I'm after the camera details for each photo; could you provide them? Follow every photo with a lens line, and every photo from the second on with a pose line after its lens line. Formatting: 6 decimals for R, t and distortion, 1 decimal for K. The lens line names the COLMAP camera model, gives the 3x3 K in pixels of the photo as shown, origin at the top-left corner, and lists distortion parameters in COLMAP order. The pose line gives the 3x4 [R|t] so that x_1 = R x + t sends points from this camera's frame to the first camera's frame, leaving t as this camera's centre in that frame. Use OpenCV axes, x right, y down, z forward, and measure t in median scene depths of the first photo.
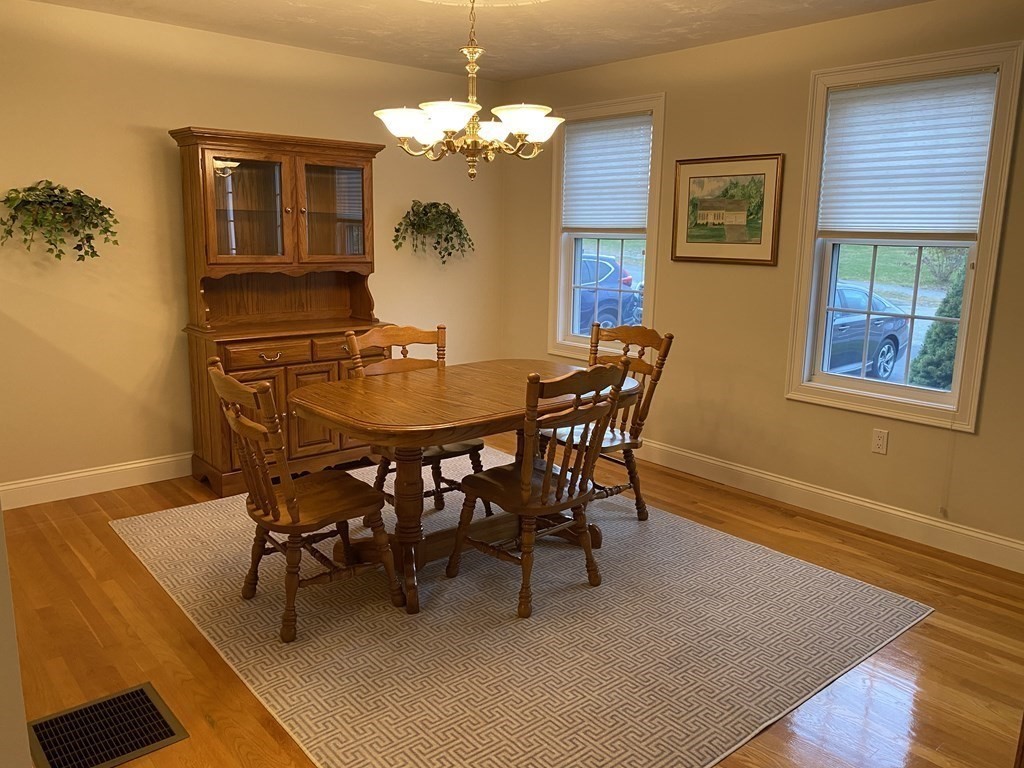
lens RADIAL K [[777.9, 0, 509.9], [0, 777.9, 381.1], [0, 0, 1]] dist [0.034385, -0.045070]
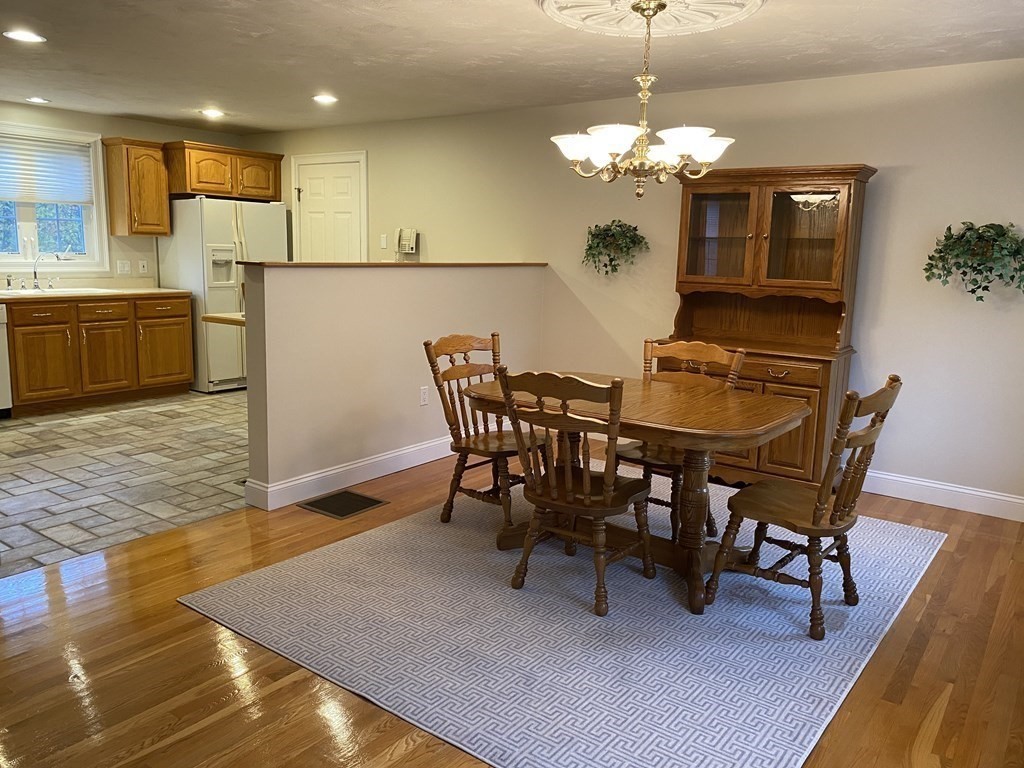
lens RADIAL K [[777.9, 0, 515.6], [0, 777.9, 374.0], [0, 0, 1]] dist [0.034385, -0.045070]
pose [[0.230290, 0.147116, -0.961937, 0.721296], [-0.214430, 0.971881, 0.097301, -0.069815], [0.949203, 0.183861, 0.255360, 0.459265]]
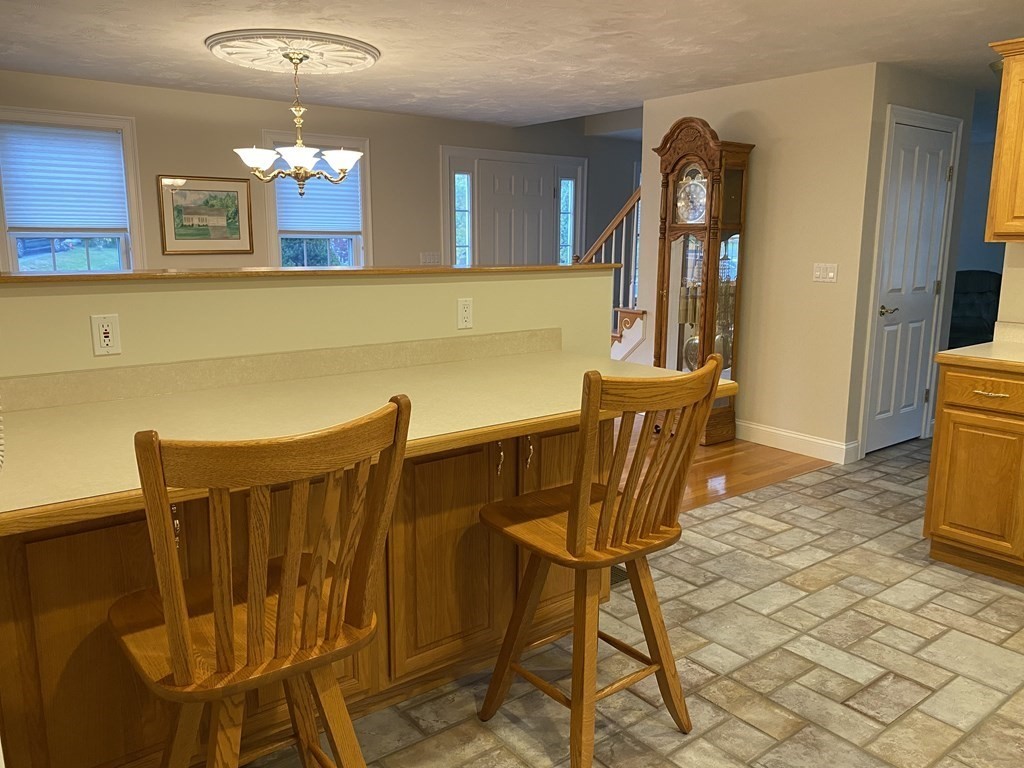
lens RADIAL K [[777.9, 0, 515.4], [0, 777.9, 374.9], [0, 0, 1]] dist [0.034385, -0.045070]
pose [[0.040472, -0.190713, 0.980811, -1.127974], [0.191575, 0.964885, 0.179711, -0.093233], [-0.980643, 0.180626, 0.075587, 0.423550]]
